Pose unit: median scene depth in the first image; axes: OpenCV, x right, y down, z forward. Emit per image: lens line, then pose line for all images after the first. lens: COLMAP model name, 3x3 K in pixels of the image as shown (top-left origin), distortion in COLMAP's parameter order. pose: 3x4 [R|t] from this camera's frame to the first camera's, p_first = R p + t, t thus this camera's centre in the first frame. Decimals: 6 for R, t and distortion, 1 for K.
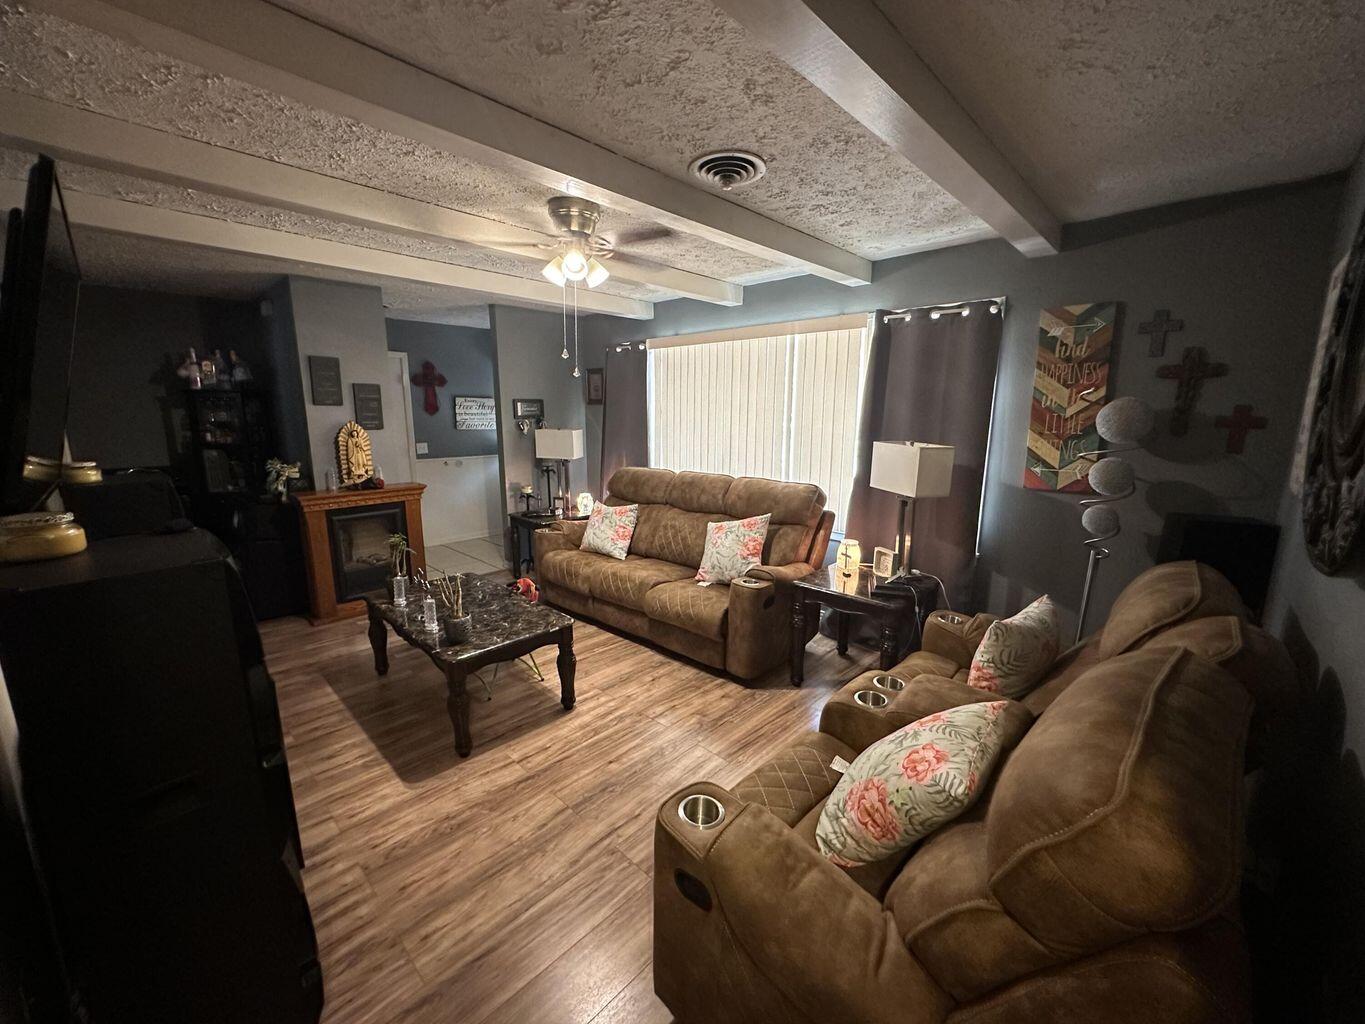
lens RADIAL K [[548.7, 0, 683.3], [0, 548.7, 516.1], [0, 0, 1]] dist [-0.000841, 0.000170]
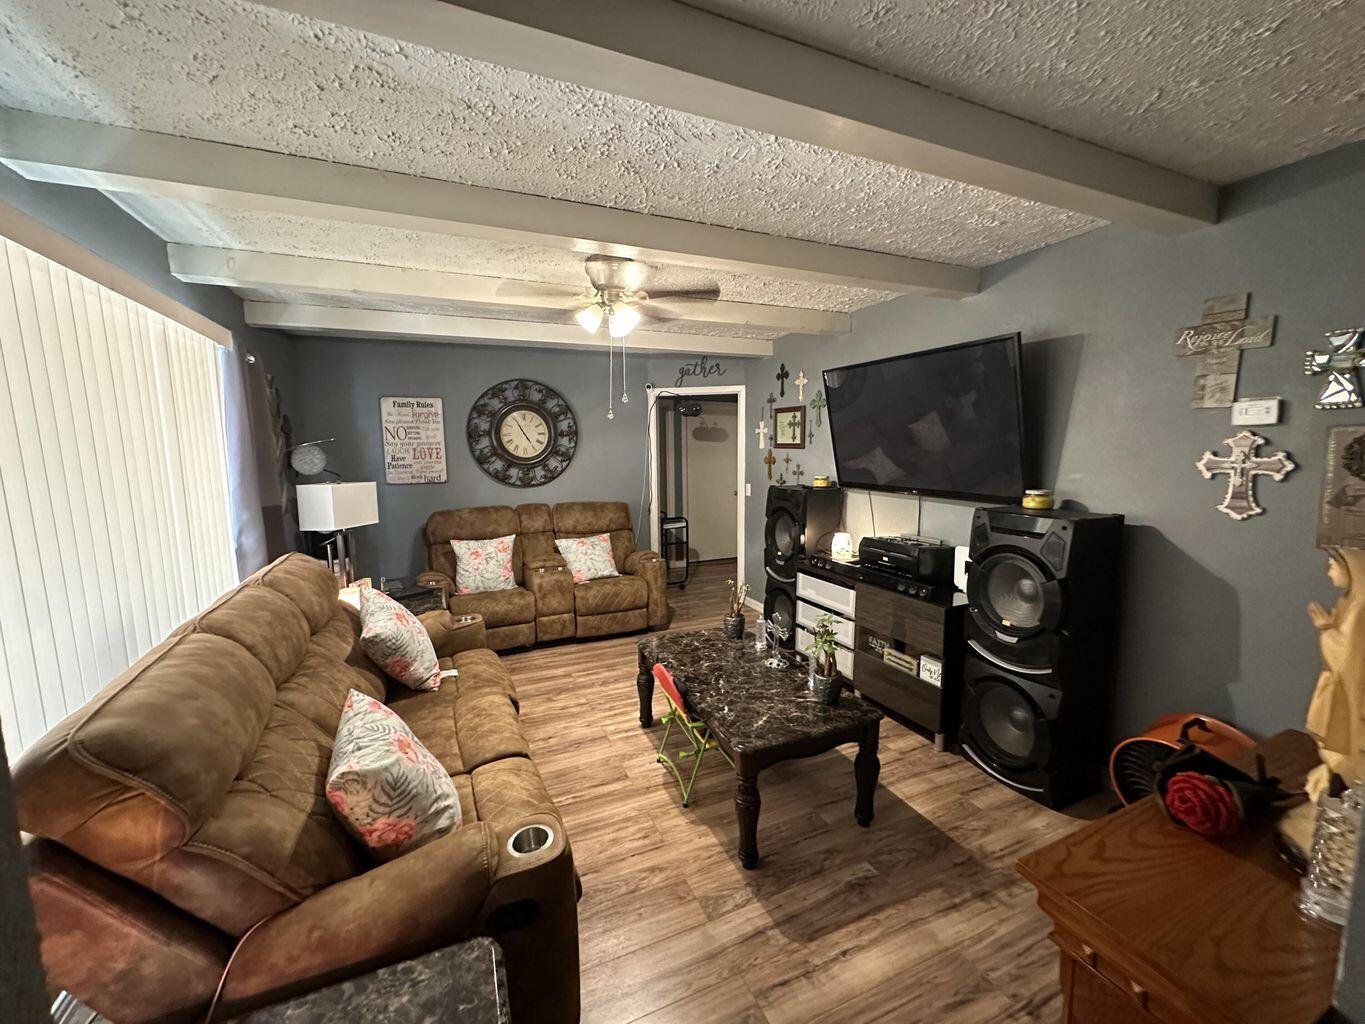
lens RADIAL K [[548.7, 0, 680.5], [0, 548.7, 517.3], [0, 0, 1]] dist [-0.000841, 0.000170]
pose [[-0.925447, -0.038327, 0.376933, -0.670297], [0.083349, 0.949903, 0.301227, -0.358501], [-0.369595, 0.310187, -0.875890, 1.818777]]
